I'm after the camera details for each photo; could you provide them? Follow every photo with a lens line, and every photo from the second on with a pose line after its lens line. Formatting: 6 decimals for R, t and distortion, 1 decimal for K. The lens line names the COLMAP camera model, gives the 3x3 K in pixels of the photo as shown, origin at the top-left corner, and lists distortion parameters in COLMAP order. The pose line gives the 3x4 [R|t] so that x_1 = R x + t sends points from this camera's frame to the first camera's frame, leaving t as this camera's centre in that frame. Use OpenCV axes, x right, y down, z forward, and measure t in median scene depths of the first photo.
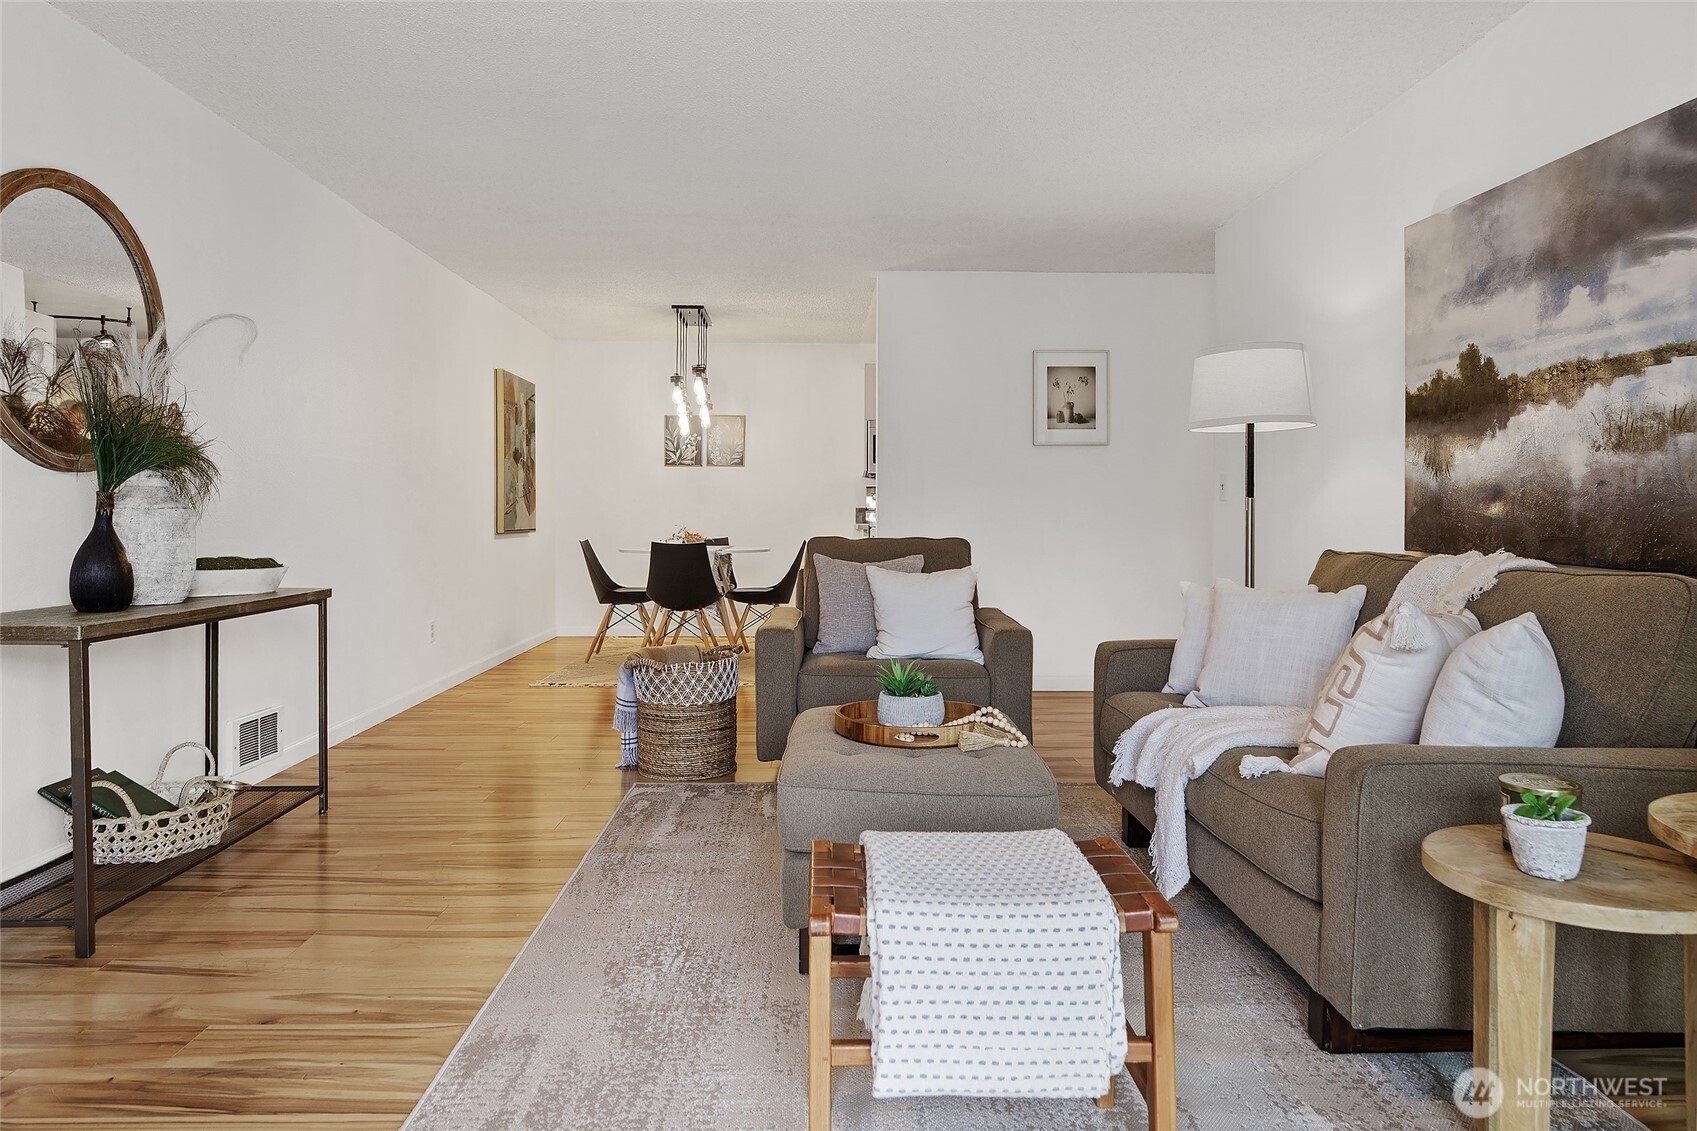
lens RADIAL K [[1067.9, 0, 846.0], [0, 1067.9, 524.0], [0, 0, 1]] dist [-0.000478, -0.000003]
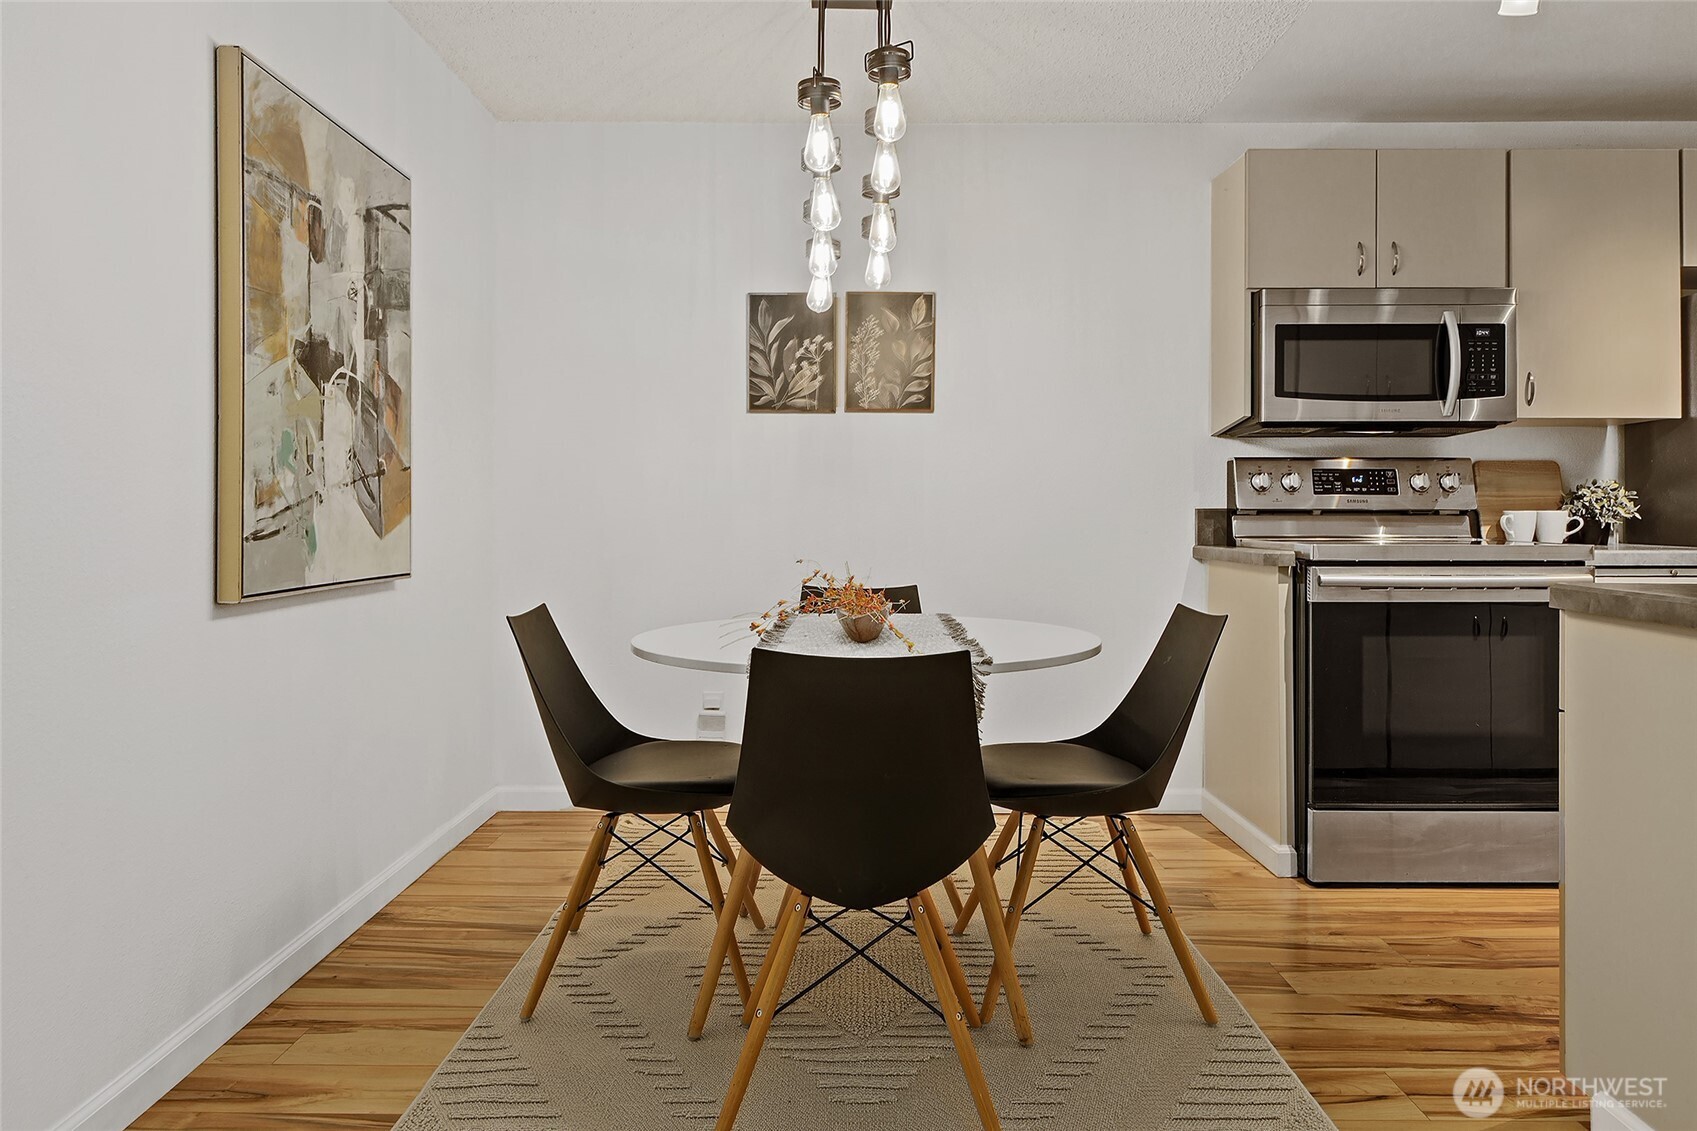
lens RADIAL K [[1067.9, 0, 846.0], [0, 1067.9, 524.0], [0, 0, 1]] dist [-0.000478, -0.000003]
pose [[0.999354, -0.004148, -0.035709, -0.316824], [0.004245, 0.999988, 0.002641, -0.031084], [0.035698, -0.002791, 0.999359, 1.586307]]
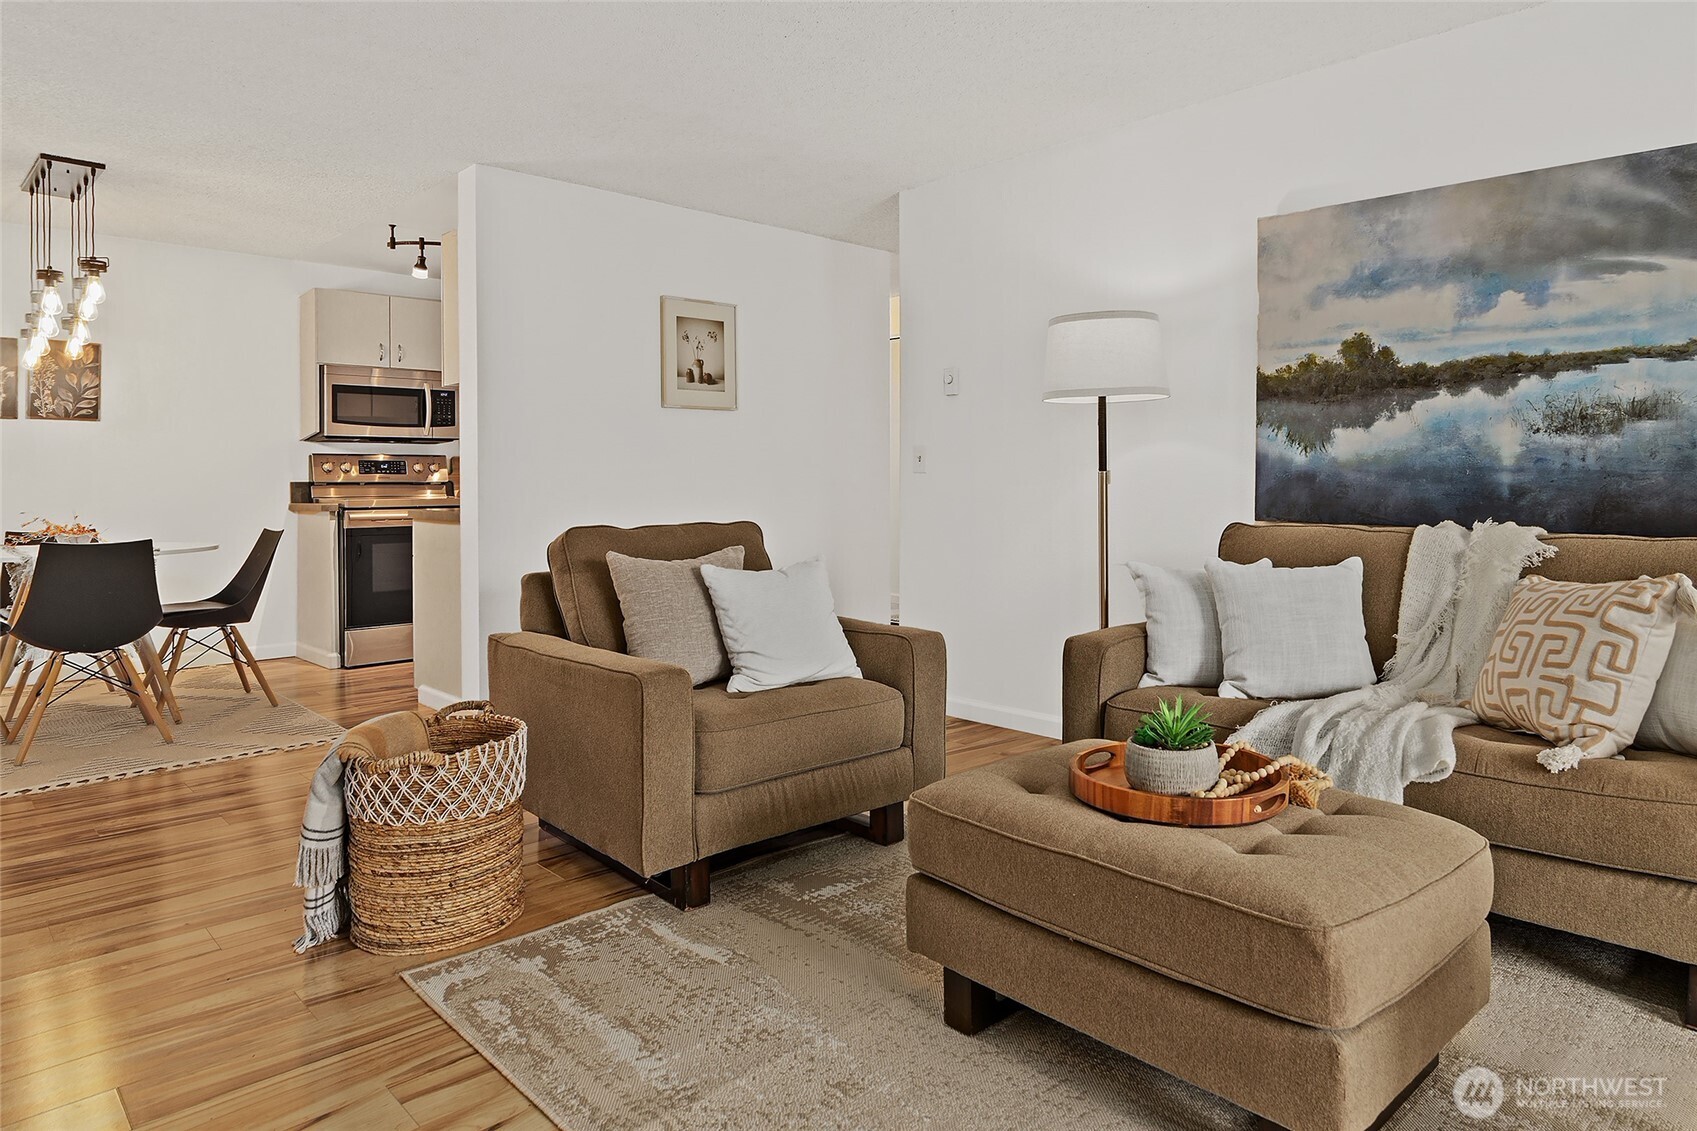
lens RADIAL K [[1051.8, 0, 913.0], [0, 1051.8, 484.8], [0, 0, 1]] dist [0.003677, 0.001028]
pose [[0.729540, -0.010662, 0.683855, -0.480807], [0.015801, 0.999874, -0.001268, -0.016721], [-0.683756, 0.011730, 0.729617, 0.504050]]
